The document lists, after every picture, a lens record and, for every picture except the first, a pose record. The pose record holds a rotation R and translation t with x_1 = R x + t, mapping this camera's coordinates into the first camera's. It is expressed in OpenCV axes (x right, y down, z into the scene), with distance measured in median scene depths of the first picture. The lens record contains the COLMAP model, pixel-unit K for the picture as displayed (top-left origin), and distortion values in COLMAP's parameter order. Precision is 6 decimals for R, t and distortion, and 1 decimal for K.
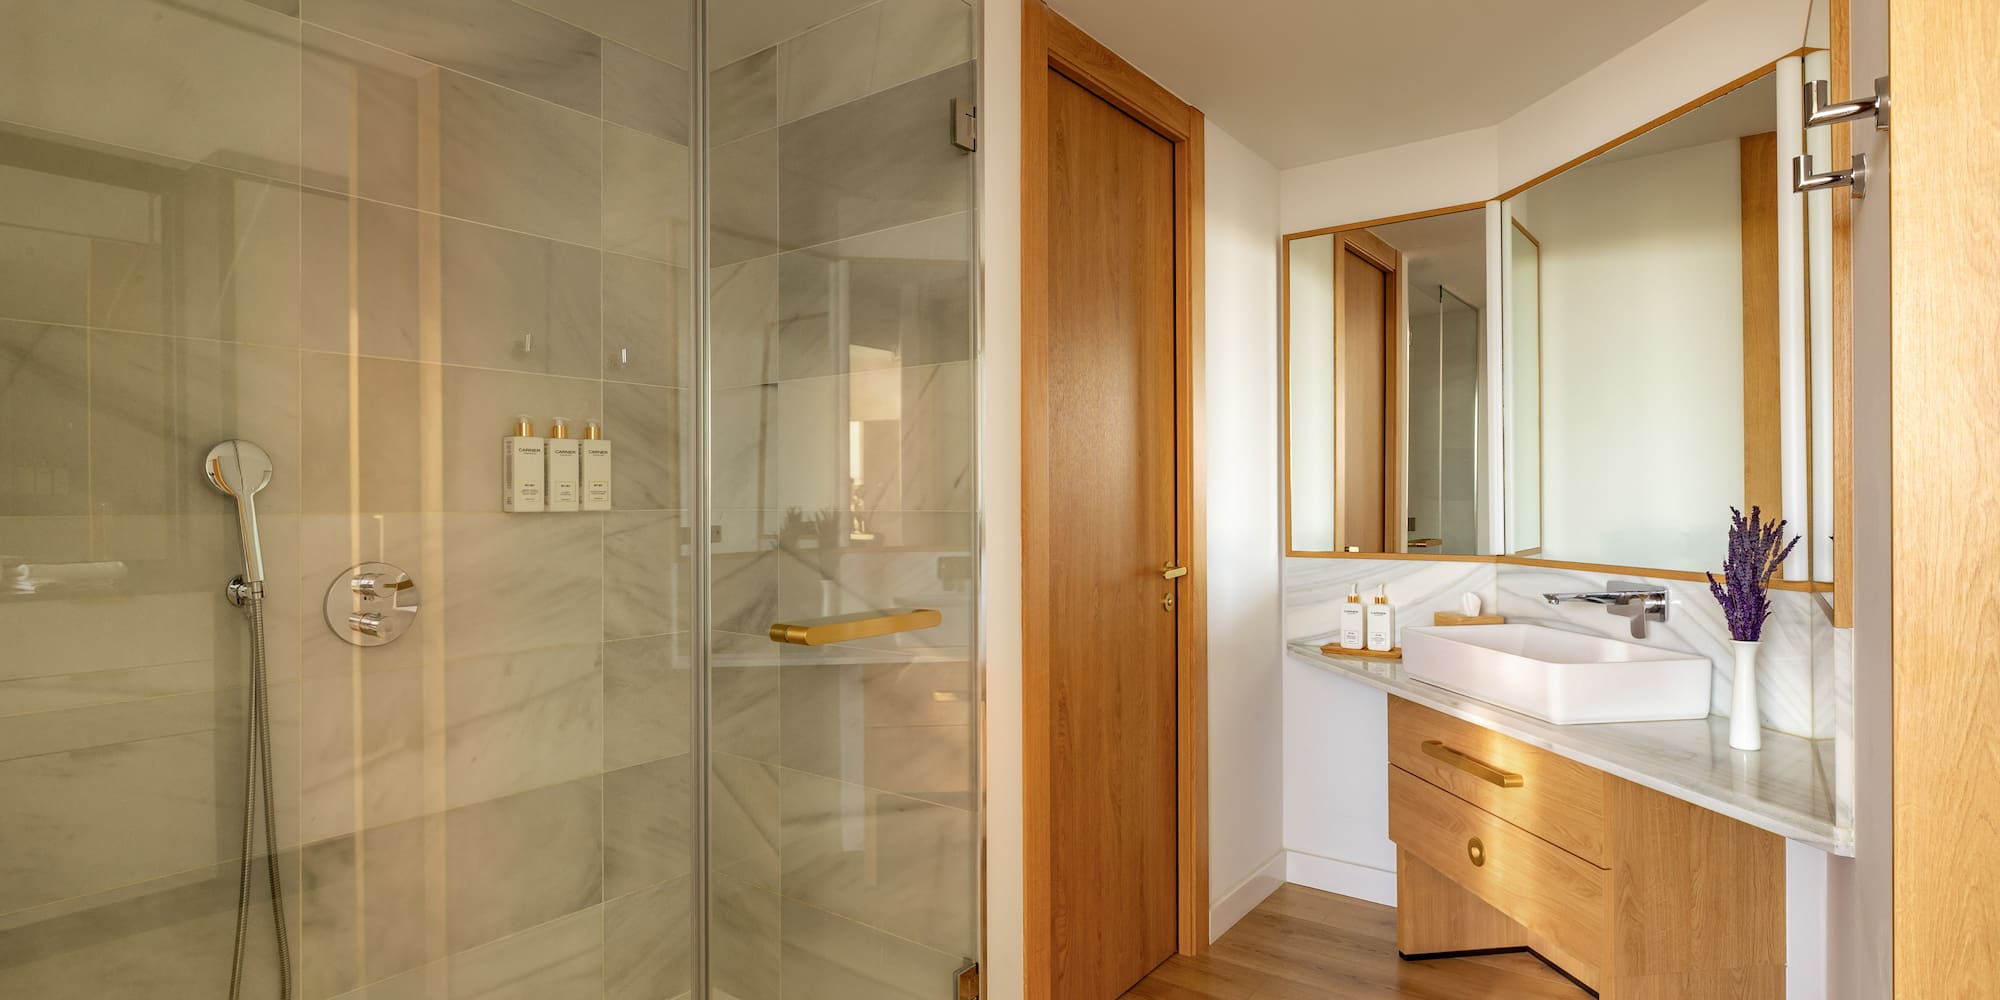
lens RADIAL K [[1017.1, 0, 1000.0], [0, 1017.1, 500.0], [0, 0, 1]] dist [-0.000359, 0.000070]
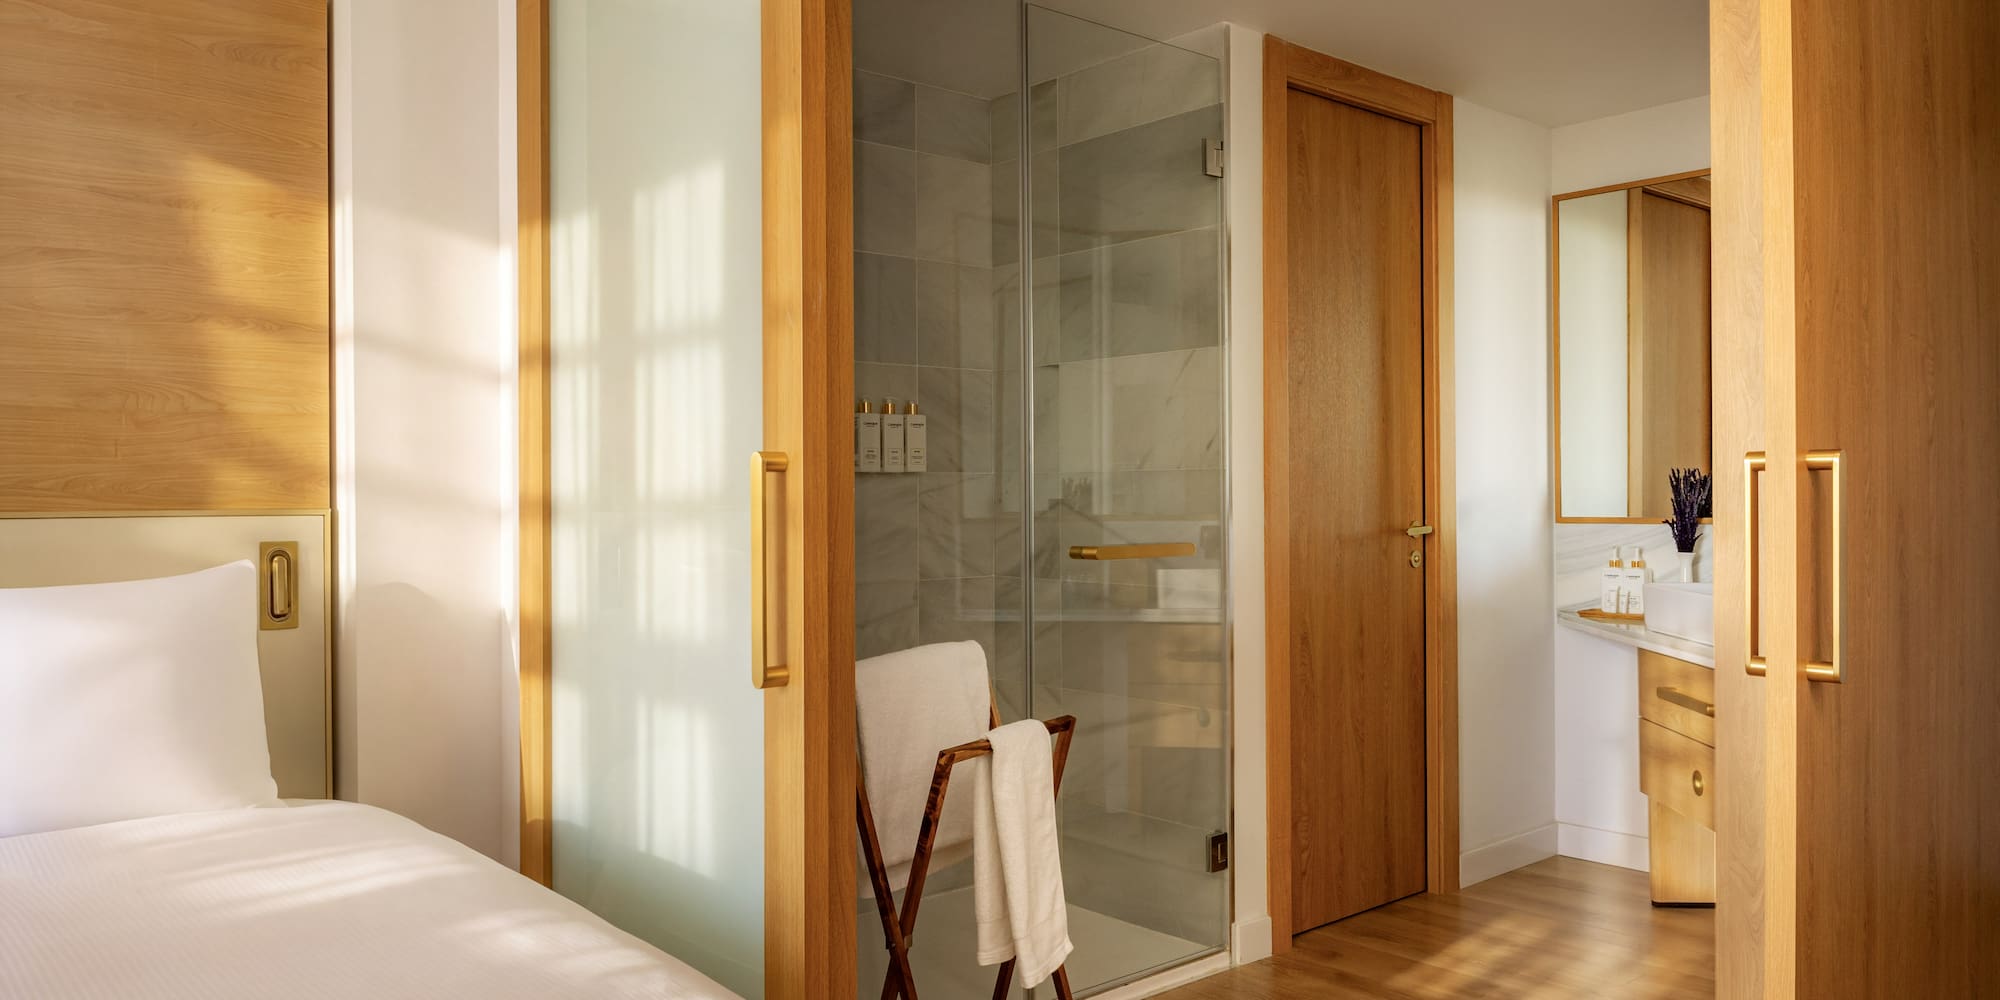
lens RADIAL K [[1448.9, 0, 1000.0], [0, 1448.9, 500.0], [0, 0, 1]] dist [-0.000312, -0.000124]
pose [[0.978193, -0.002125, -0.207689, 0.062209], [0.003279, 0.999981, 0.005212, 0.032658], [0.207674, -0.005779, 0.978181, -0.643471]]
